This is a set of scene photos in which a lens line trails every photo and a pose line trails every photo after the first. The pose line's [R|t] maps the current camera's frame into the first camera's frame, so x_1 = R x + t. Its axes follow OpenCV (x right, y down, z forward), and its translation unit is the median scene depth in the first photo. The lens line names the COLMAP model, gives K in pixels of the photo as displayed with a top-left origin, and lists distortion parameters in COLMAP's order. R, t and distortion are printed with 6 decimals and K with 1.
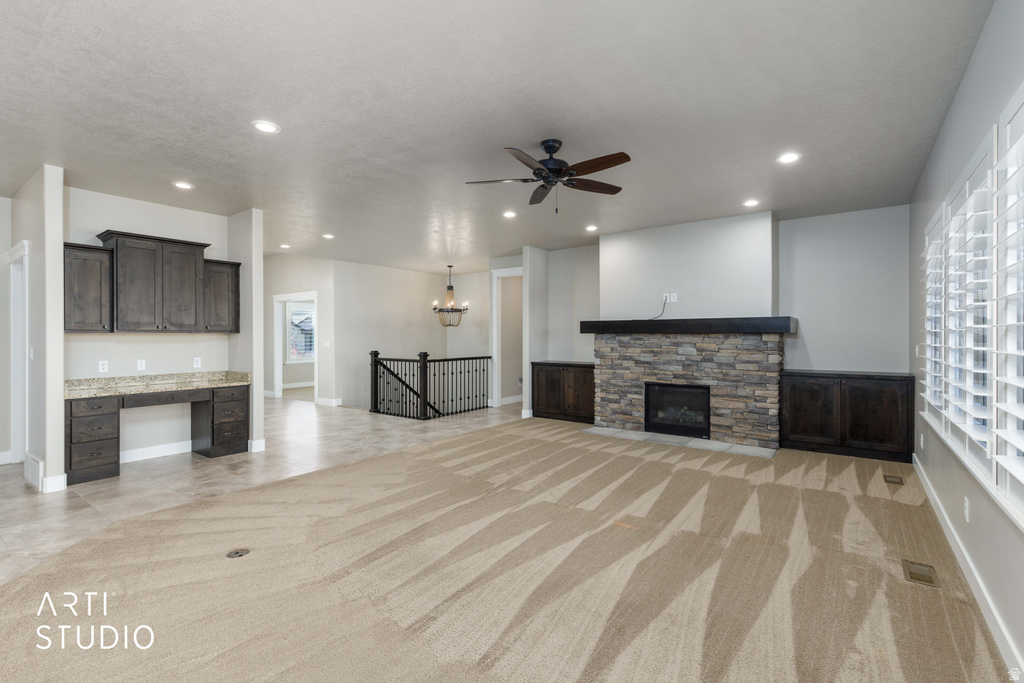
lens RADIAL K [[464.4, 0, 509.1], [0, 464.4, 335.8], [0, 0, 1]] dist [0.015007, -0.000394]
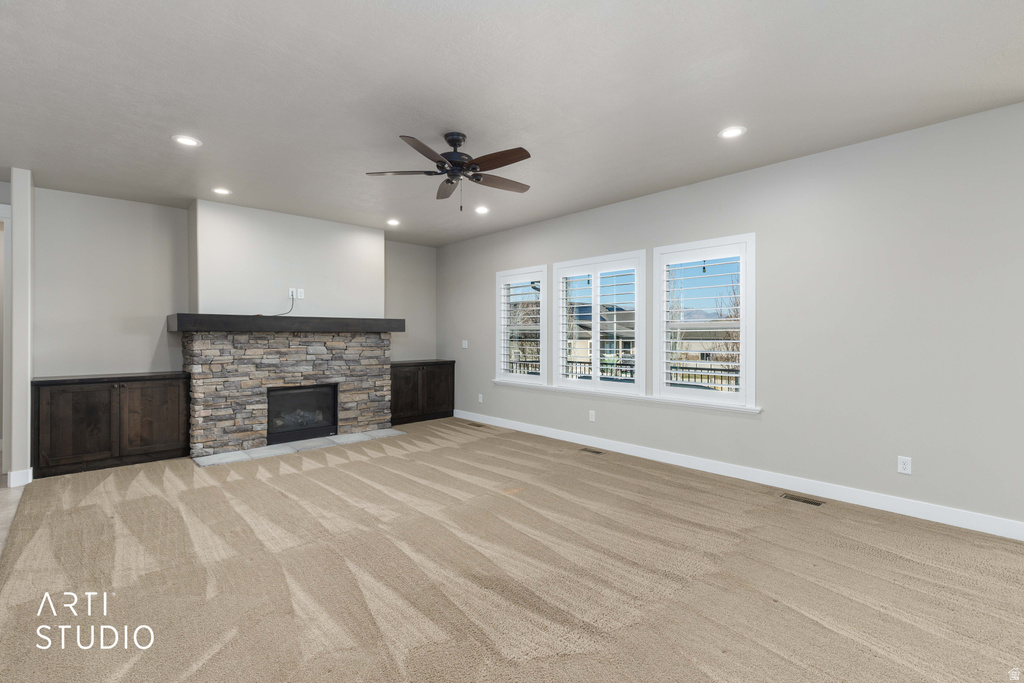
lens RADIAL K [[464.4, 0, 506.3], [0, 464.4, 334.5], [0, 0, 1]] dist [0.015007, -0.000394]
pose [[0.187633, 0.003003, 0.982235, -0.555469], [-0.000048, 0.999995, -0.003048, 0.003011], [-0.982239, 0.000525, 0.187633, 0.468659]]
